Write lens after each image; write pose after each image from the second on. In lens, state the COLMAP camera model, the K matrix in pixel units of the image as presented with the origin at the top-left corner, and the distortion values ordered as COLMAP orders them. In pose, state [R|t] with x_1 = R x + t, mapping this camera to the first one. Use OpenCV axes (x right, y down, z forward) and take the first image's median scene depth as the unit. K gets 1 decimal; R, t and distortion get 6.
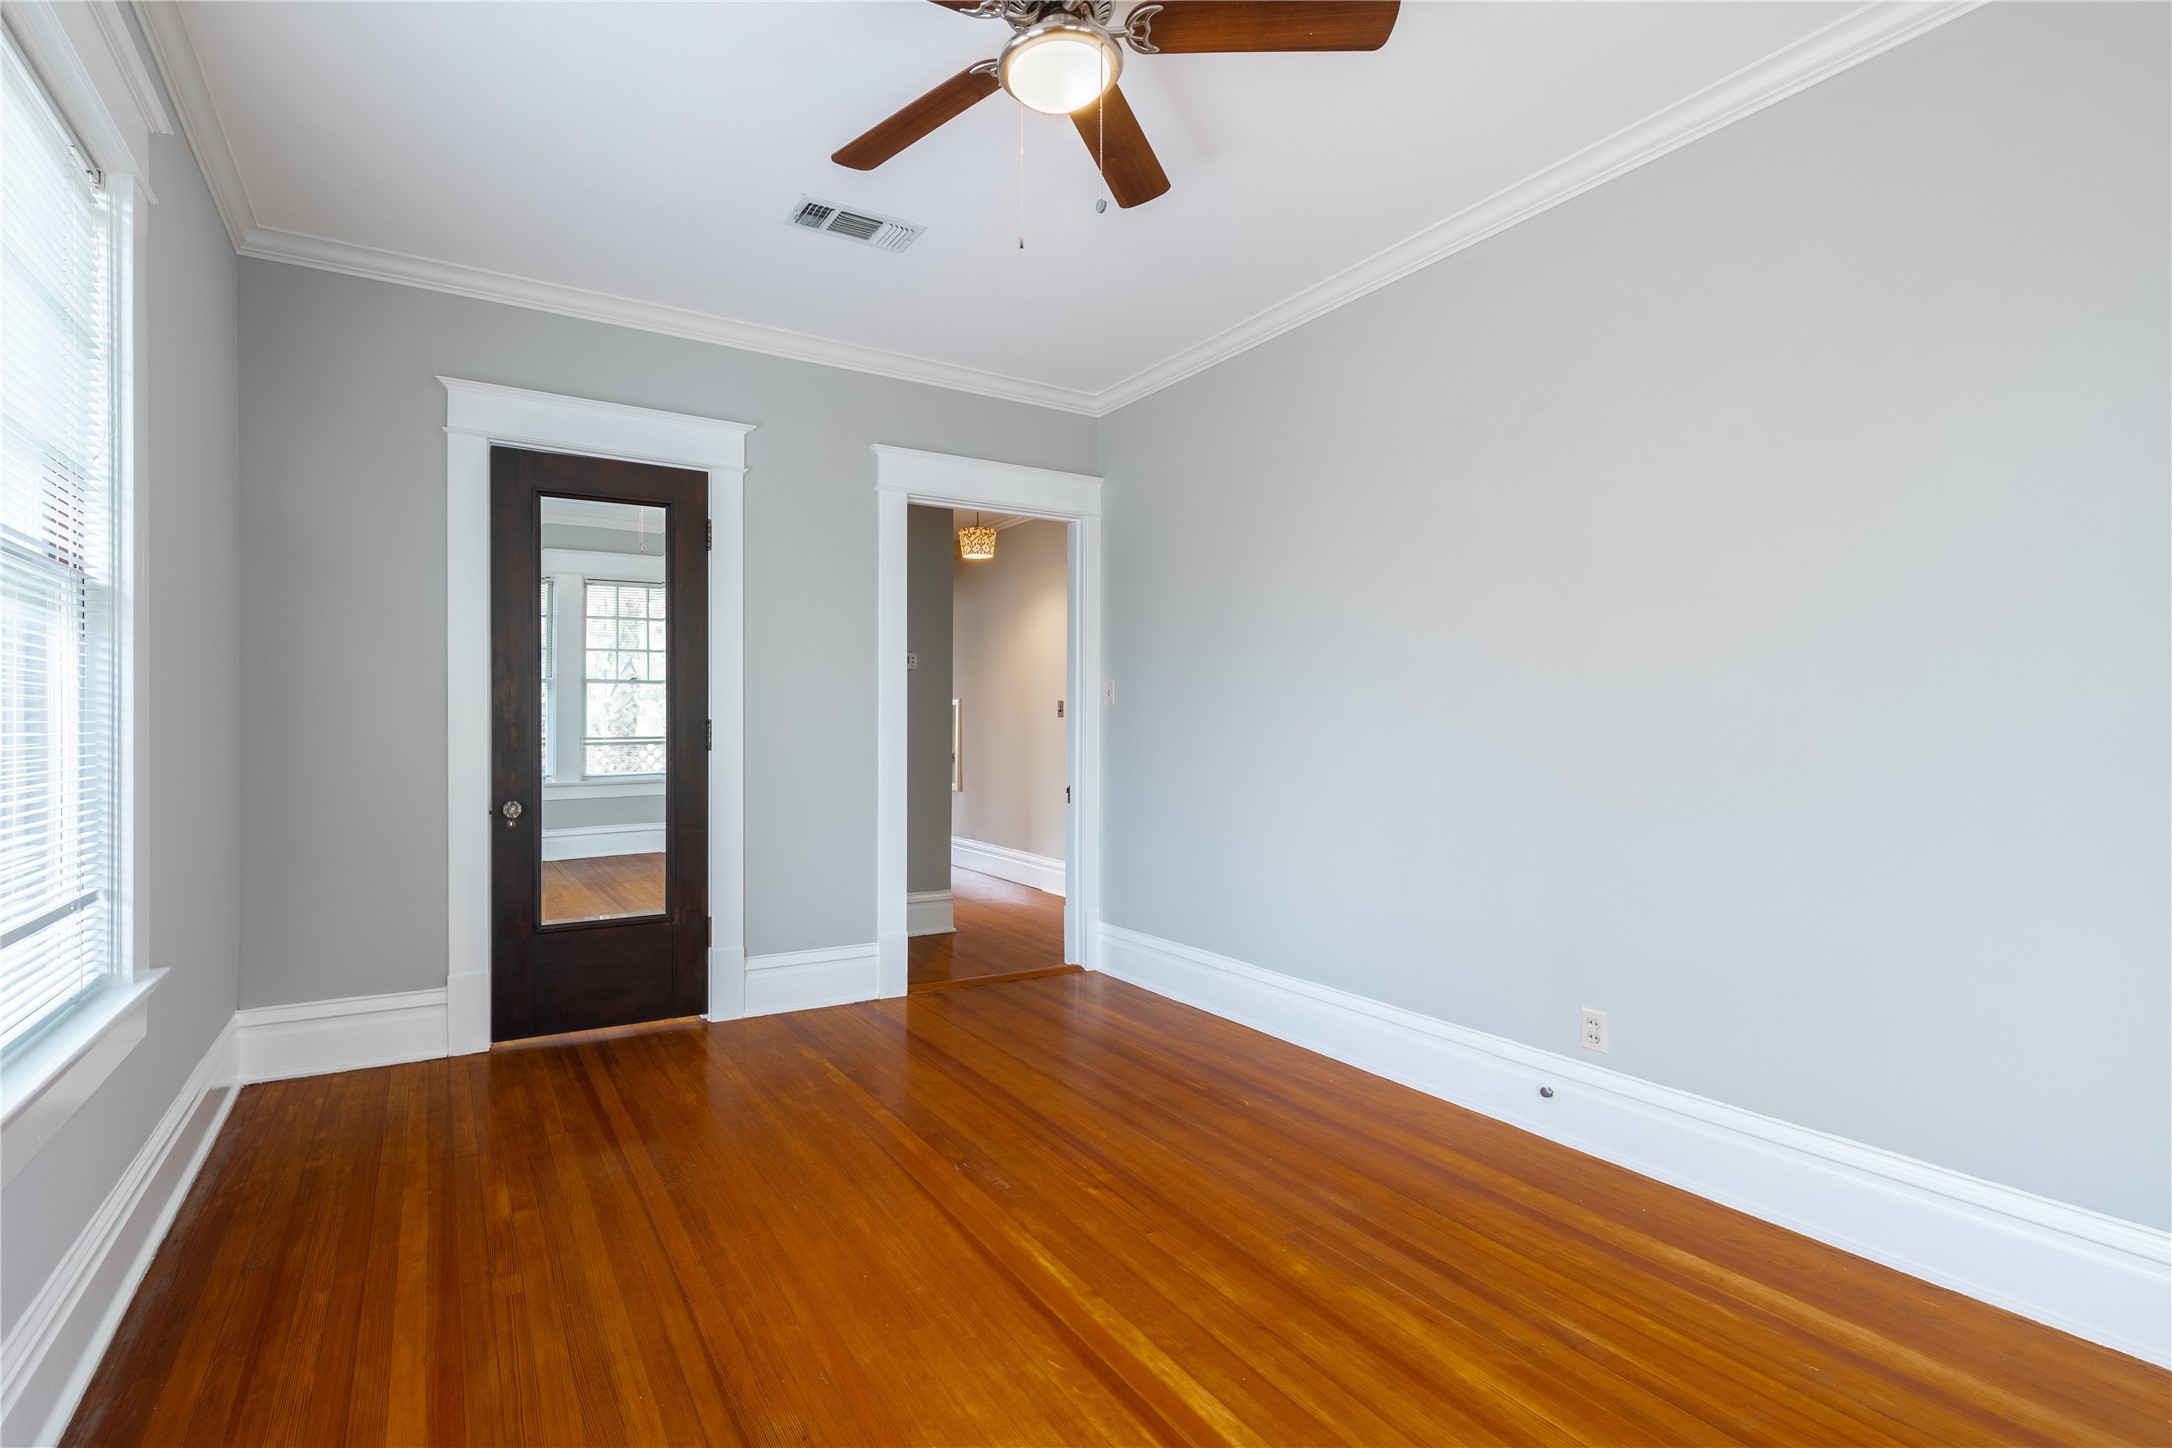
lens RADIAL K [[1006.4, 0, 1091.9], [0, 1006.4, 725.7], [0, 0, 1]] dist [0.039753, -0.000106]
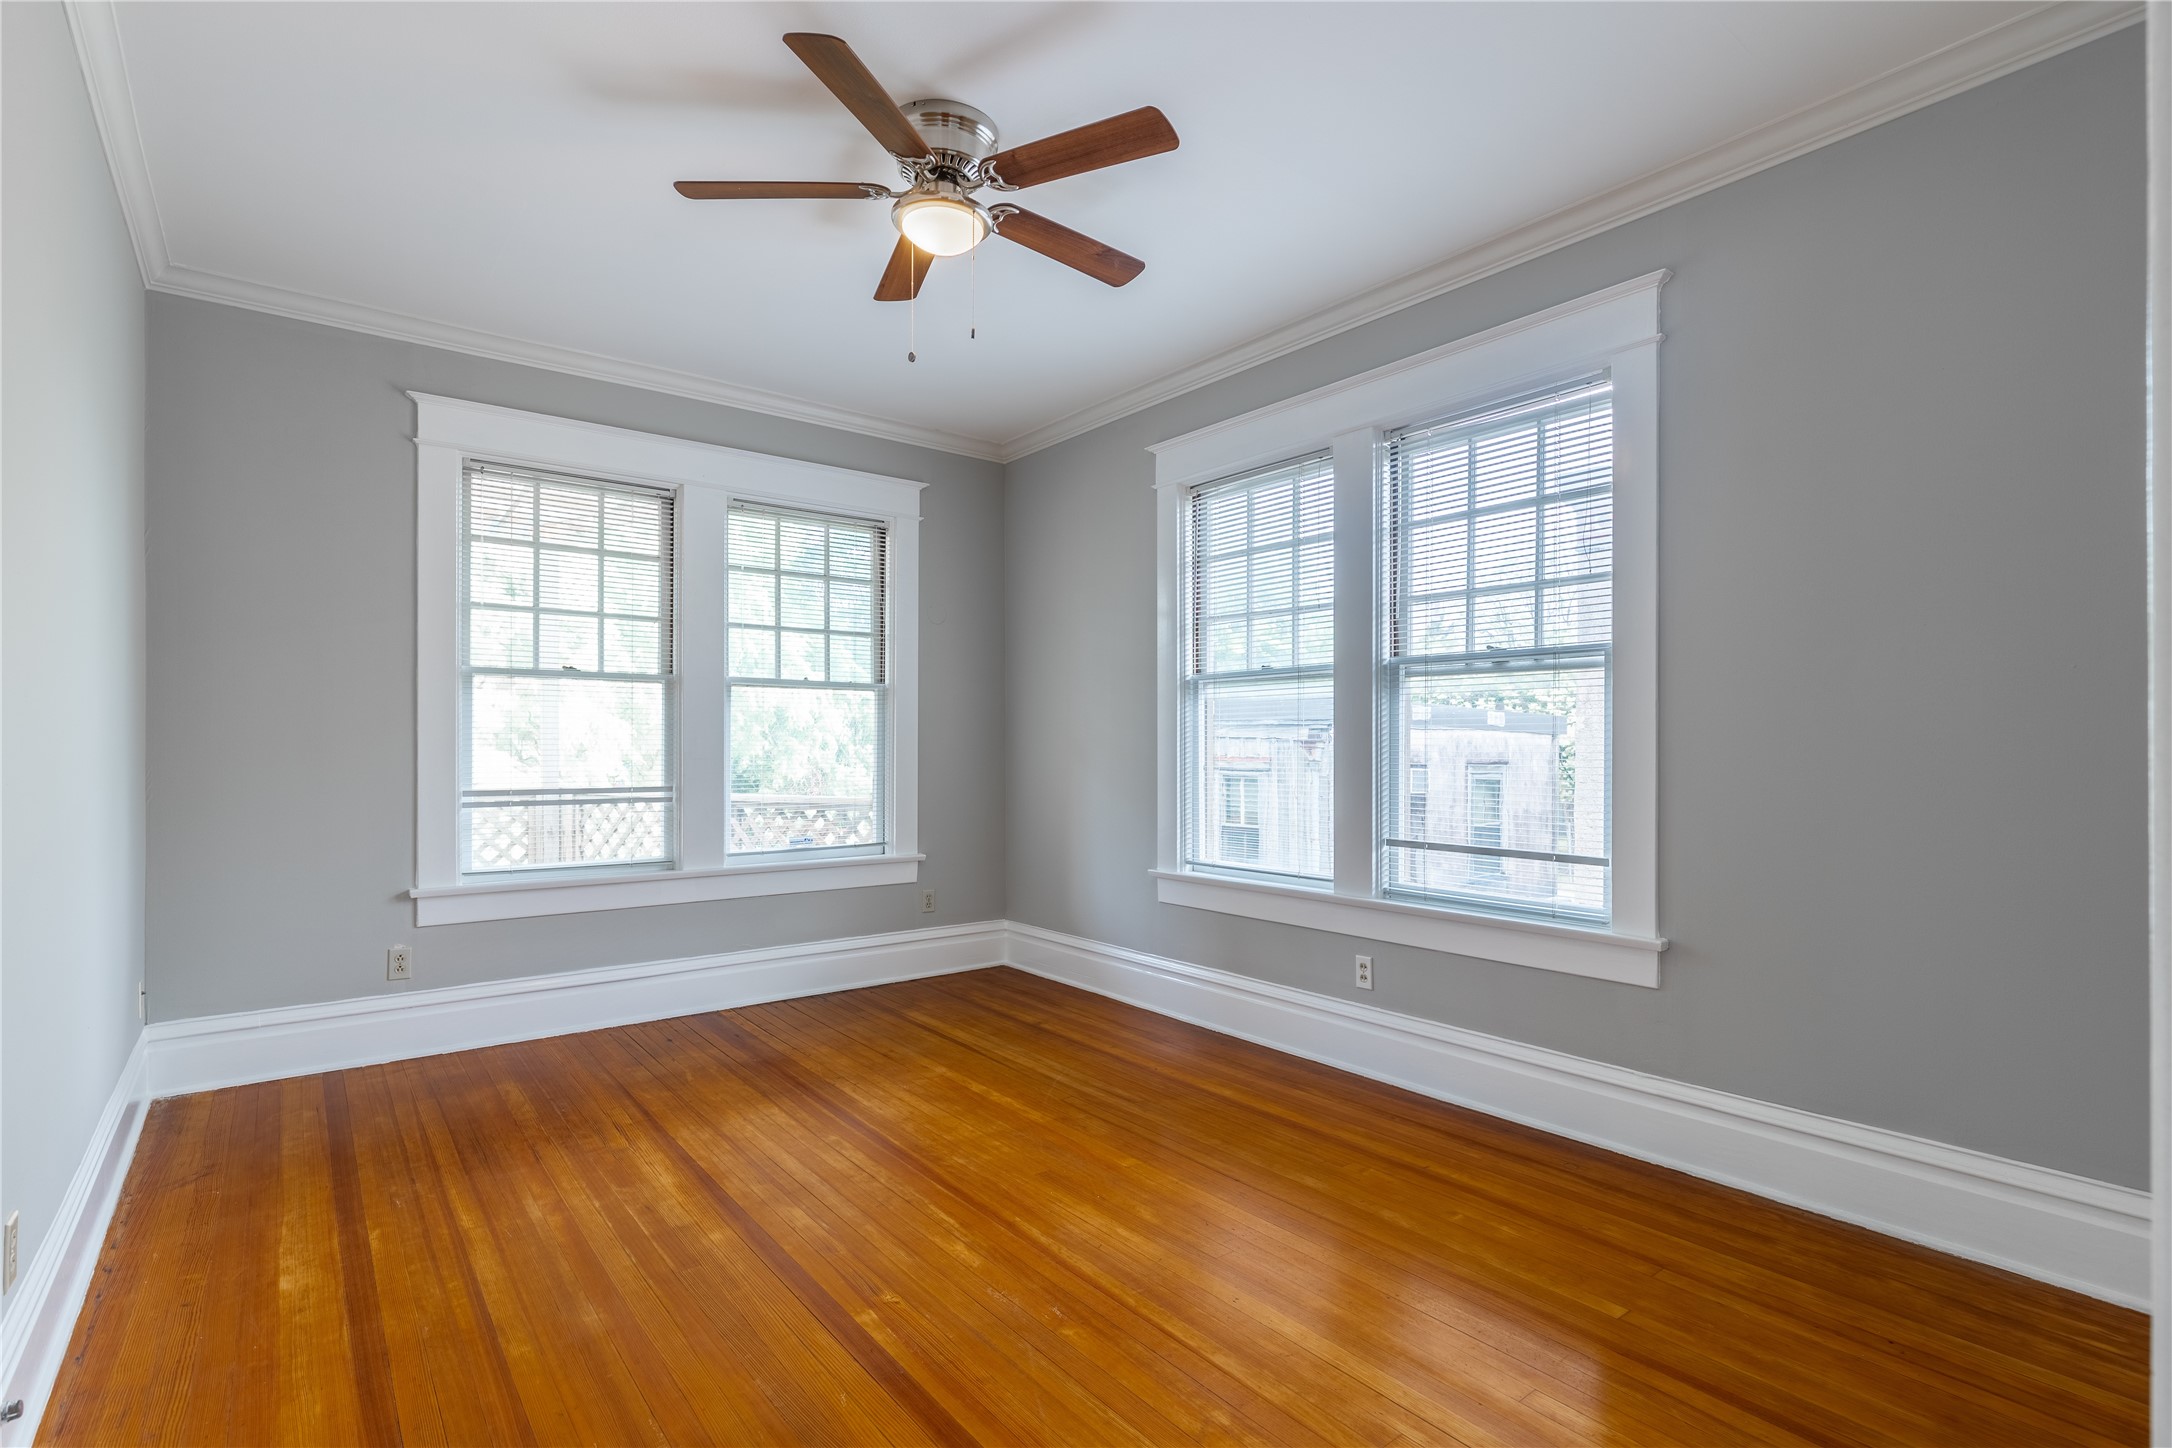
lens RADIAL K [[1015.5, 0, 1080.5], [0, 1015.5, 748.5], [0, 0, 1]] dist [-0.000947, -0.000026]
pose [[-0.998843, -0.002773, -0.048009, -0.138447], [-0.002918, 0.999991, 0.002966, 0.003005], [0.048001, 0.003102, -0.998842, 2.185967]]
